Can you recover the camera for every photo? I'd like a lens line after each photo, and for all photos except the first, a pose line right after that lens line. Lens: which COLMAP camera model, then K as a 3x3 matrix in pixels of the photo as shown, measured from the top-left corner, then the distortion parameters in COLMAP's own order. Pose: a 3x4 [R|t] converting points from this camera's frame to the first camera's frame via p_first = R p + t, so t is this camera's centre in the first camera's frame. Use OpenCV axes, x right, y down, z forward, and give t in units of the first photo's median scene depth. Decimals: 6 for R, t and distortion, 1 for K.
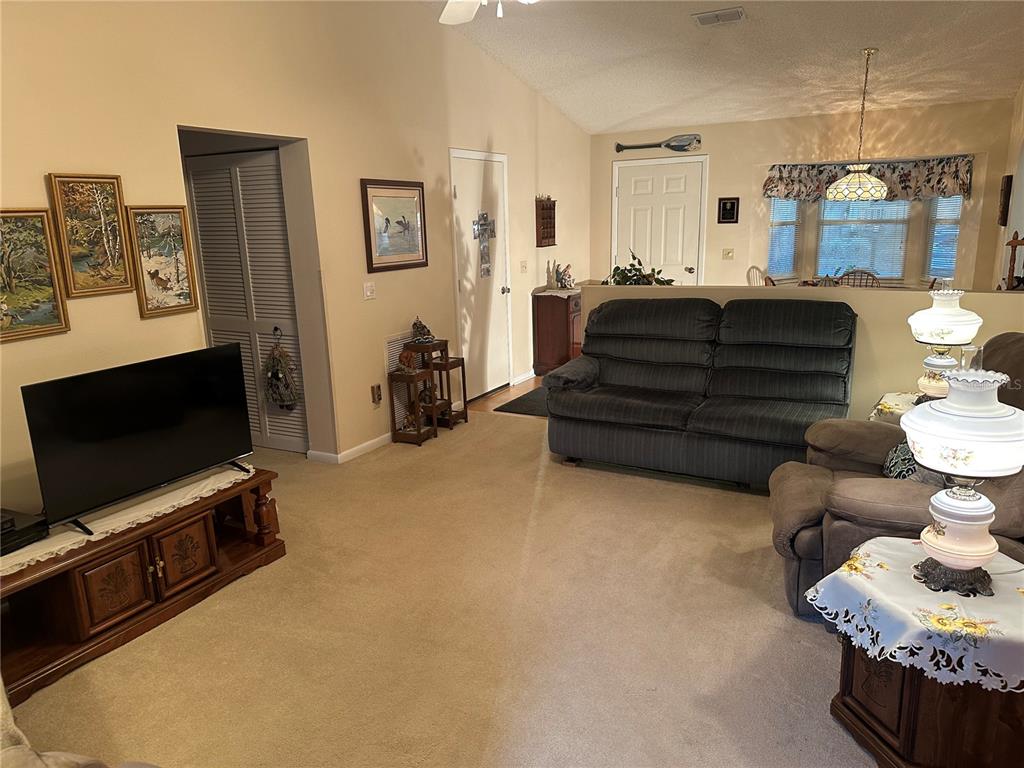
lens RADIAL K [[710.7, 0, 512.0], [0, 710.7, 384.0], [0, 0, 1]] dist [0.001374, -0.002276]
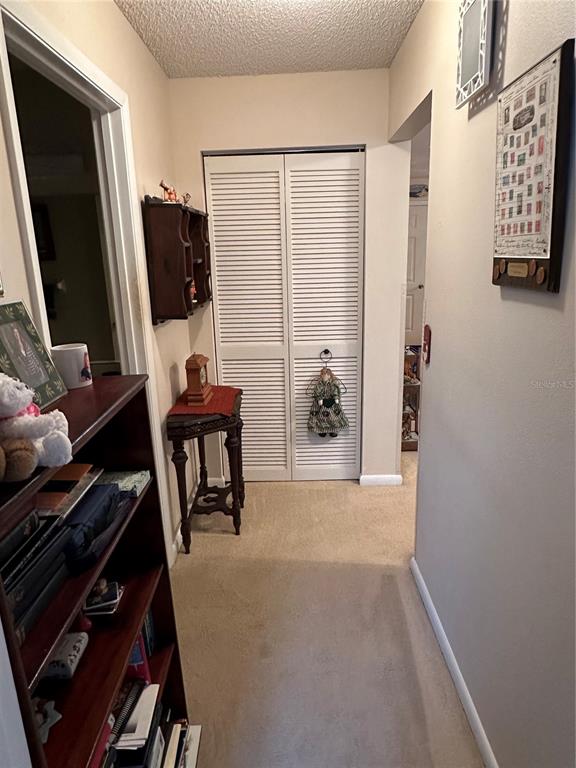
lens RADIAL K [[496.5, 0, 288.0], [0, 496.5, 384.0], [0, 0, 1]] dist [-0.077236, 0.000075]
pose [[0.885836, -0.120839, 0.447987, -0.480809], [0.114123, 0.992575, 0.042072, -0.049438], [-0.449745, 0.013857, 0.893050, 0.329761]]
